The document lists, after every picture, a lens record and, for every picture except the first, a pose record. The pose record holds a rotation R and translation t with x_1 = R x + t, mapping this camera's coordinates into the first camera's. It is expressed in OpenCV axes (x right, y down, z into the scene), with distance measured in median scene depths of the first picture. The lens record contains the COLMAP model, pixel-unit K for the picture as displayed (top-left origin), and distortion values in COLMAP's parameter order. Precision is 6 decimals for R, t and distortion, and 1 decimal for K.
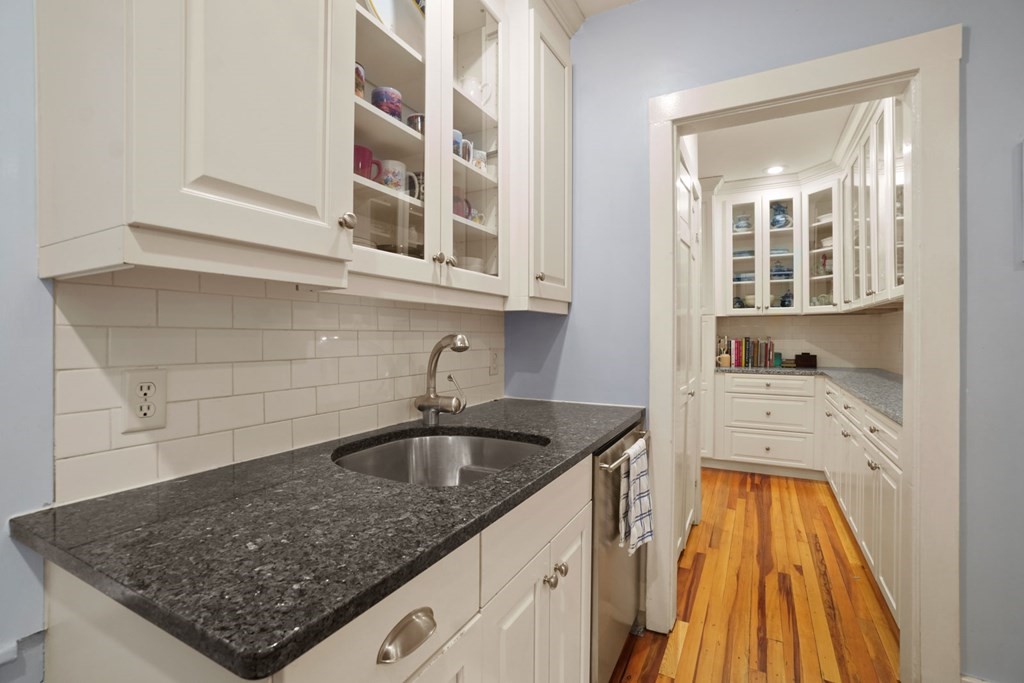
lens RADIAL K [[457.1, 0, 506.8], [0, 457.1, 340.9], [0, 0, 1]] dist [-0.058243, 0.021526]
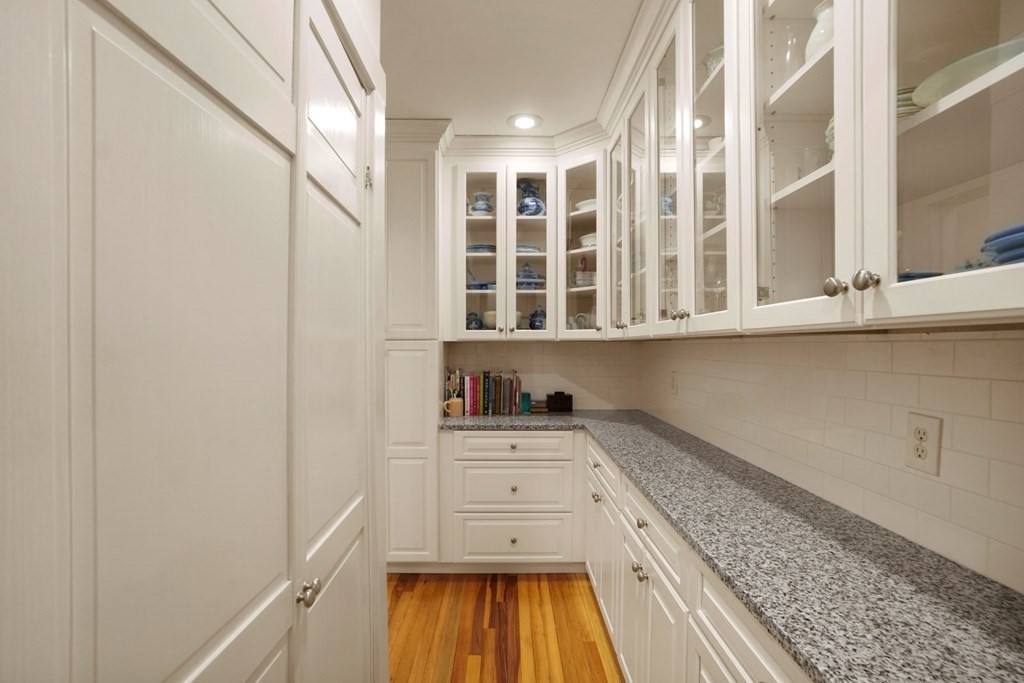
lens RADIAL K [[457.1, 0, 506.8], [0, 457.1, 340.9], [0, 0, 1]] dist [-0.058243, 0.021526]
pose [[0.874110, 0.009611, 0.485633, 0.236998], [0.000291, 0.999794, -0.020311, -0.043646], [-0.485728, 0.017895, 0.873927, 0.400200]]
